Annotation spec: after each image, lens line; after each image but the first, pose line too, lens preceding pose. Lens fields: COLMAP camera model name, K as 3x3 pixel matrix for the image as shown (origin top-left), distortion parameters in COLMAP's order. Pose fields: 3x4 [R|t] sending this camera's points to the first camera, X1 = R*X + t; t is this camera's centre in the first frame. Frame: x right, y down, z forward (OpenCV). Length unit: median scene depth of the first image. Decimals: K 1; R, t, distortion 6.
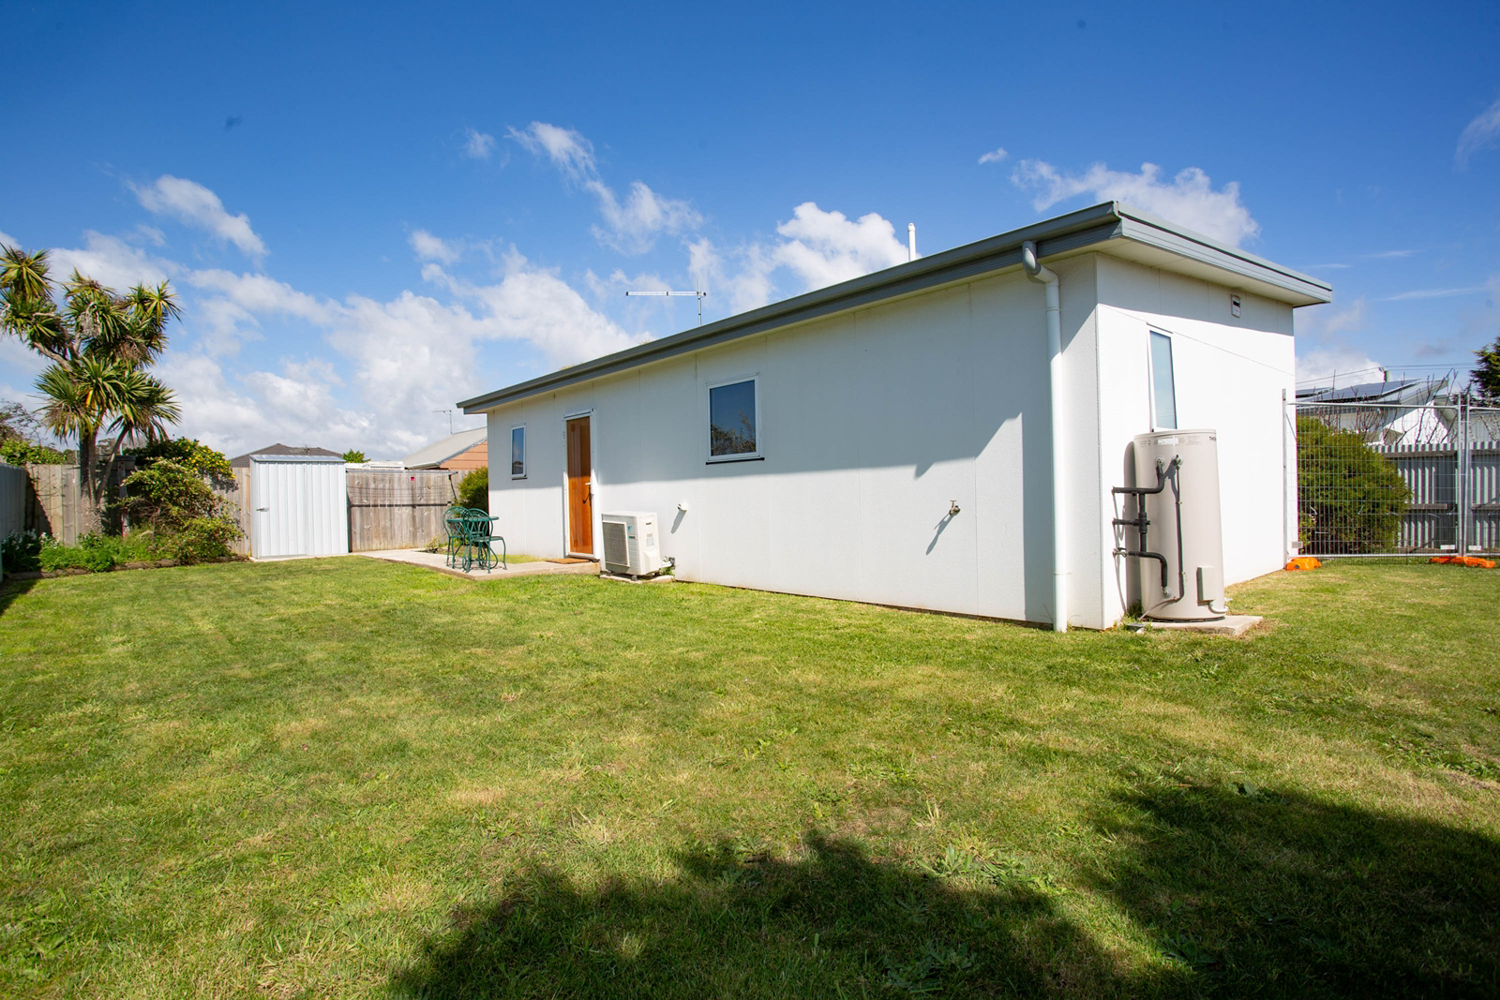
lens RADIAL K [[716.2, 0, 742.5], [0, 716.2, 502.1], [0, 0, 1]] dist [0.001426, 0.000420]
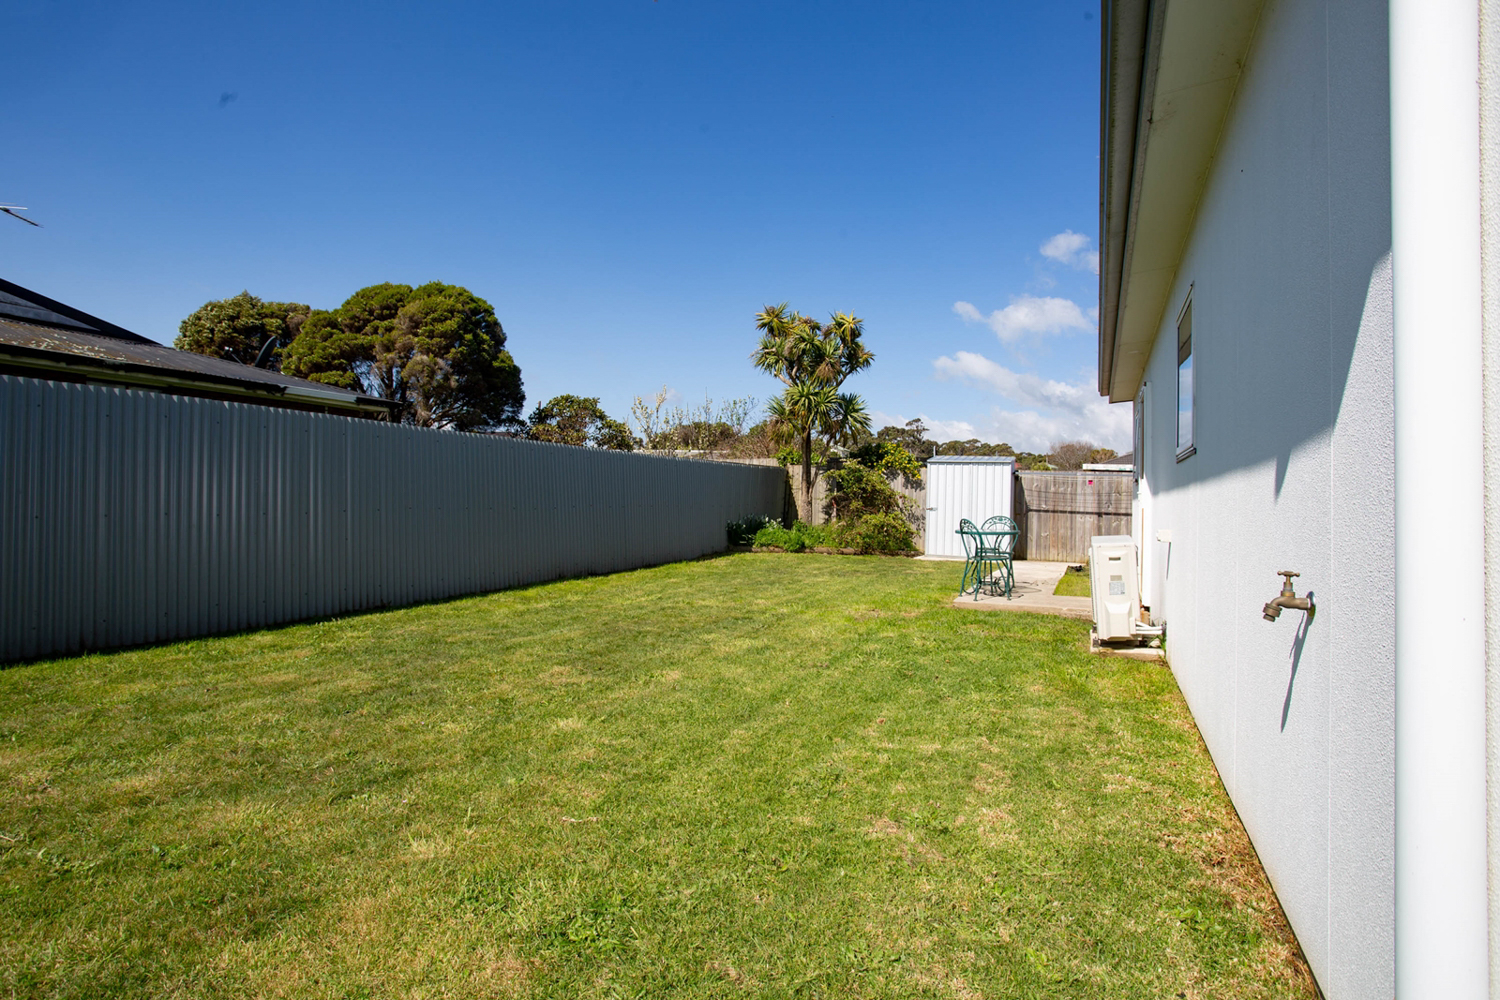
lens RADIAL K [[747.7, 0, 750.0], [0, 747.7, 500.0], [0, 0, 1]] dist [0.004132, 0.000320]
pose [[0.499900, 0.035341, -0.865362, 0.121319], [-0.049826, 0.998686, 0.012003, -0.002045], [0.864649, 0.037117, 0.501004, 0.227902]]
